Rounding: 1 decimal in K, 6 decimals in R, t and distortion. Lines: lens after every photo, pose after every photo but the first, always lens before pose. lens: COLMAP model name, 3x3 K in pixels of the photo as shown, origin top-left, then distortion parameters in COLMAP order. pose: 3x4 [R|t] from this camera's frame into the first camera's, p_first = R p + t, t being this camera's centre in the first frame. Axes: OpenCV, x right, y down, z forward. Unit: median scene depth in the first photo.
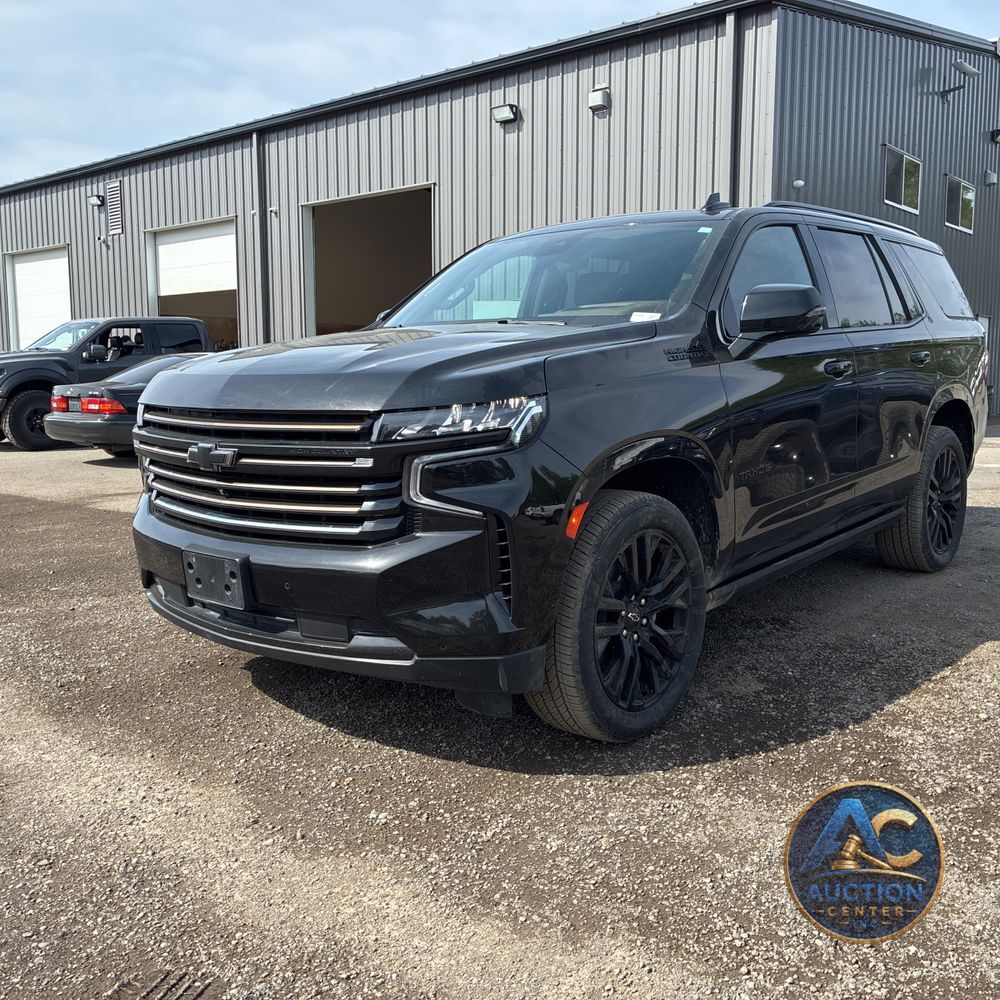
lens RADIAL K [[998.7, 0, 500.0], [0, 998.7, 500.0], [0, 0, 1]] dist [0.013156, 0.014643]
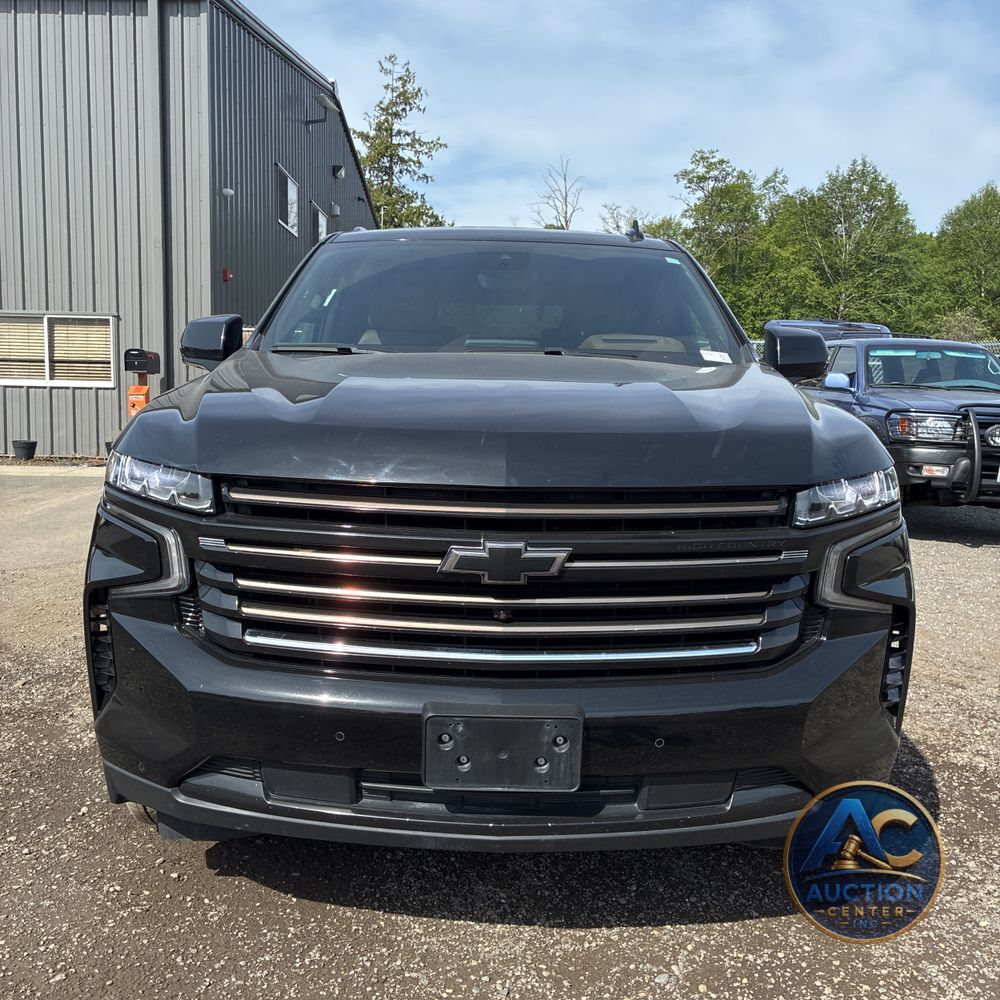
lens RADIAL K [[1013.4, 0, 500.0], [0, 1013.4, 500.0], [0, 0, 1]] dist [0.038794, -0.041739]
pose [[0.768445, -0.054891, 0.637557, -0.154934], [0.061994, 0.998014, 0.011204, -0.019948], [-0.636906, 0.030915, 0.770322, 0.111696]]
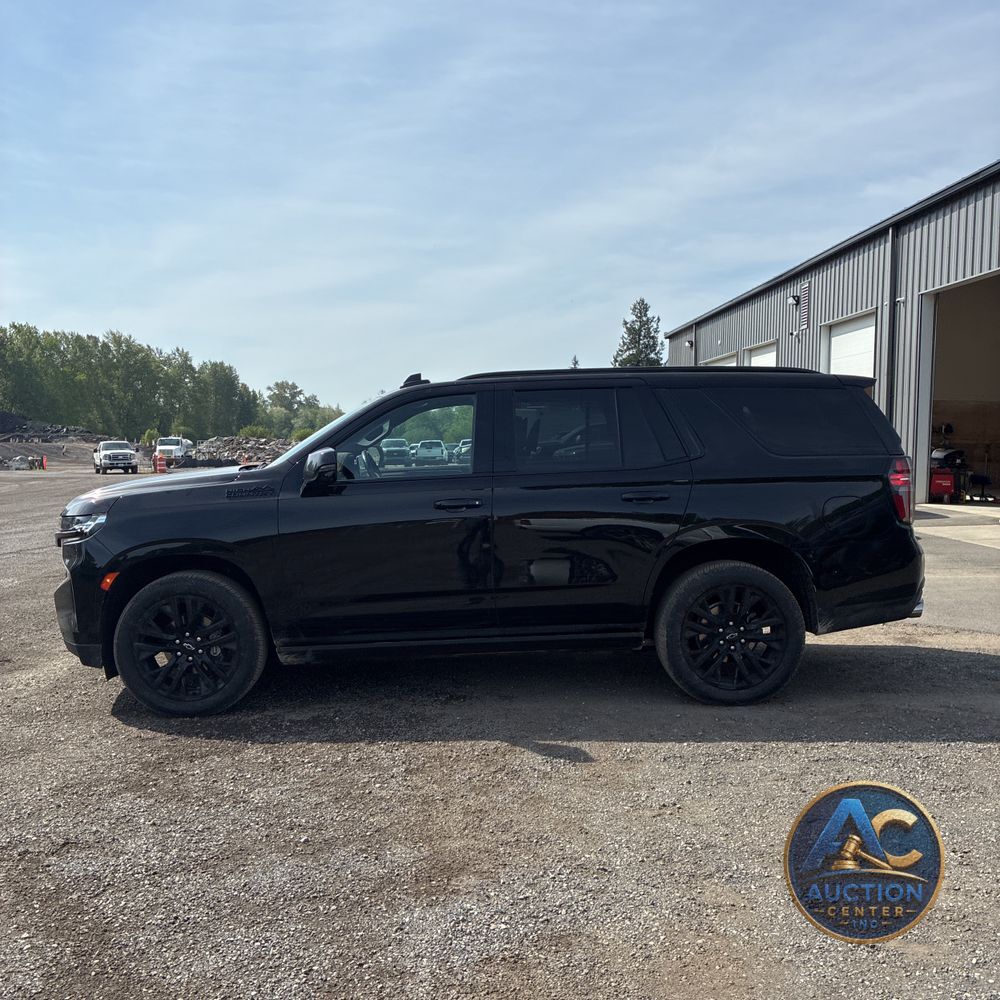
lens RADIAL K [[1011.4, 0, 497.1], [0, 1011.4, 498.4], [0, 0, 1]] dist [-0.000113, 0.016273]
pose [[0.664734, 0.054136, -0.745116, 0.384075], [-0.106118, 0.994100, -0.022445, -0.033025], [0.739505, 0.093990, 0.666557, 0.046727]]
